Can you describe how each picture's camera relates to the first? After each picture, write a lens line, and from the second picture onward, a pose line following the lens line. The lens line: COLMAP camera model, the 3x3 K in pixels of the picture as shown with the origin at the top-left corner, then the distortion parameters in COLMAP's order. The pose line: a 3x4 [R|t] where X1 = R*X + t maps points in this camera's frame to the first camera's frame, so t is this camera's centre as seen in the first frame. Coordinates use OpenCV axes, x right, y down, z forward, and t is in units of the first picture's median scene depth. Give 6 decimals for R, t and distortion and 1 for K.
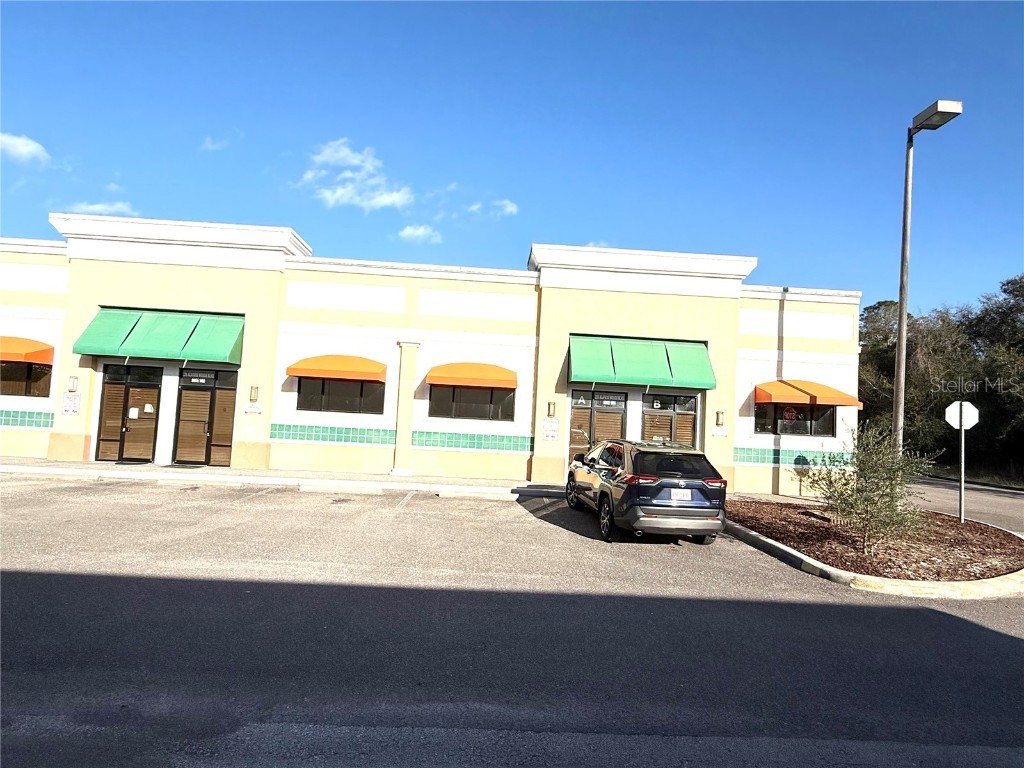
lens RADIAL K [[546.5, 0, 516.6], [0, 546.5, 389.4], [0, 0, 1]] dist [-0.005530, 0.000719]
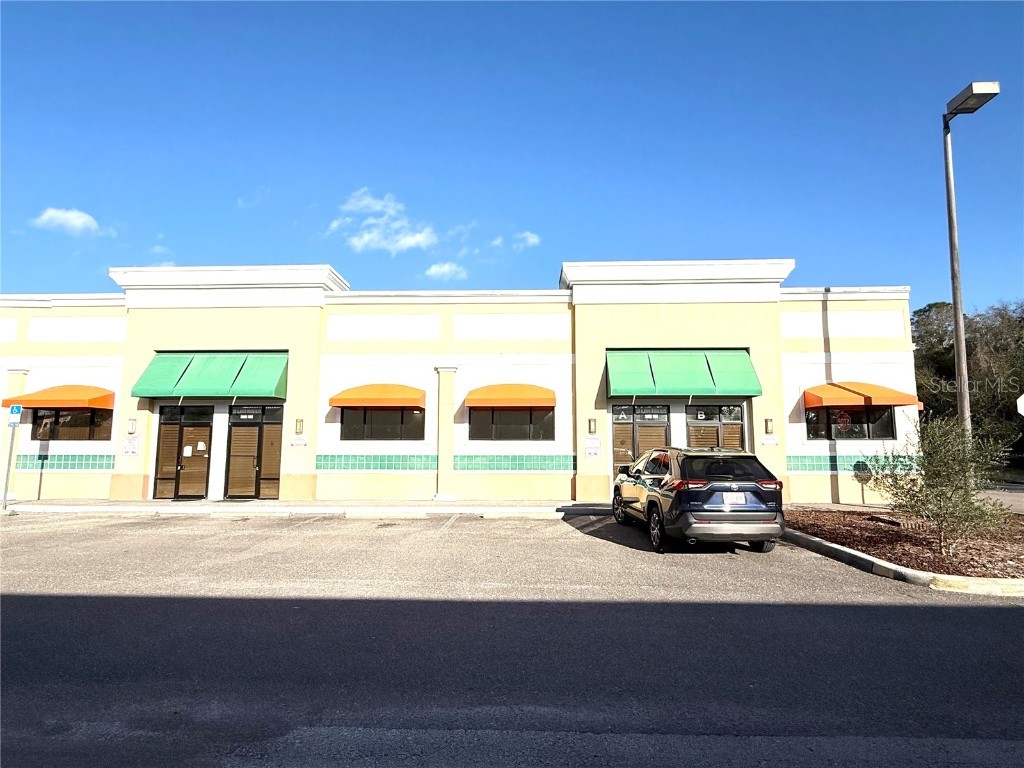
lens RADIAL K [[546.5, 0, 515.6], [0, 546.5, 386.6], [0, 0, 1]] dist [-0.005530, 0.000719]
pose [[0.995742, -0.059231, -0.070633, -0.000146], [0.054662, 0.996390, -0.064950, 0.022772], [0.074225, 0.060813, 0.995386, 0.005777]]
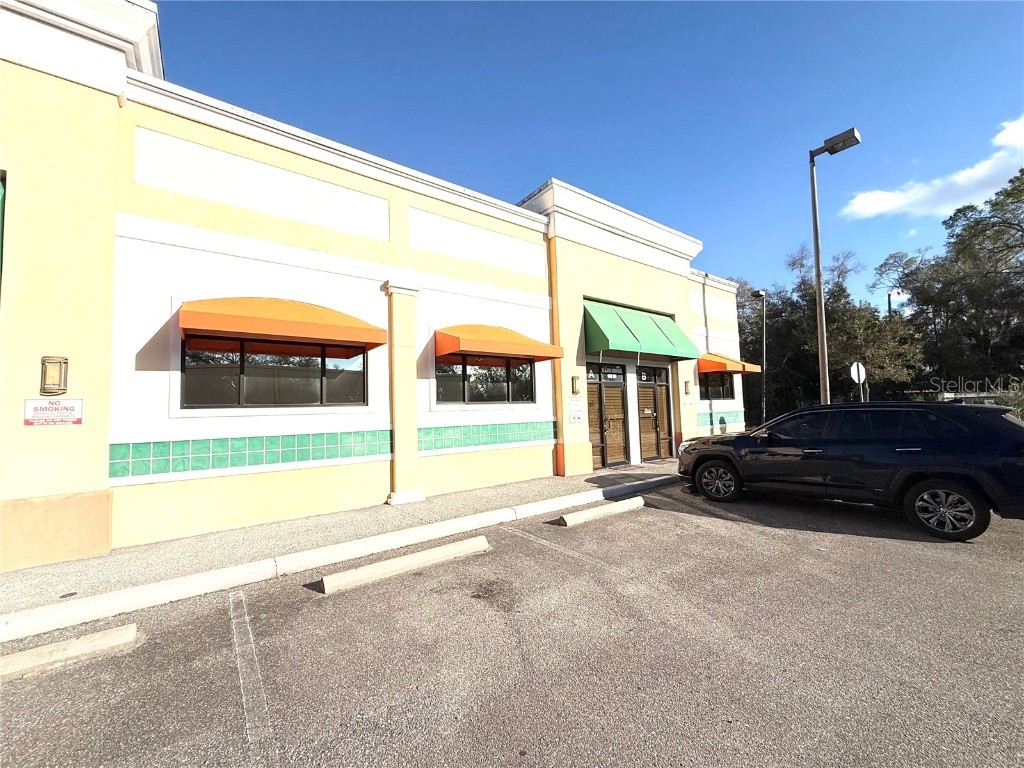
lens RADIAL K [[410.2, 0, 511.9], [0, 410.2, 389.3], [0, 0, 1]] dist [-0.001549, -0.000658]
pose [[0.815265, -0.045832, 0.577272, -0.388884], [0.042426, 0.998911, 0.019390, 0.027532], [-0.577532, 0.008684, 0.816322, 0.569308]]
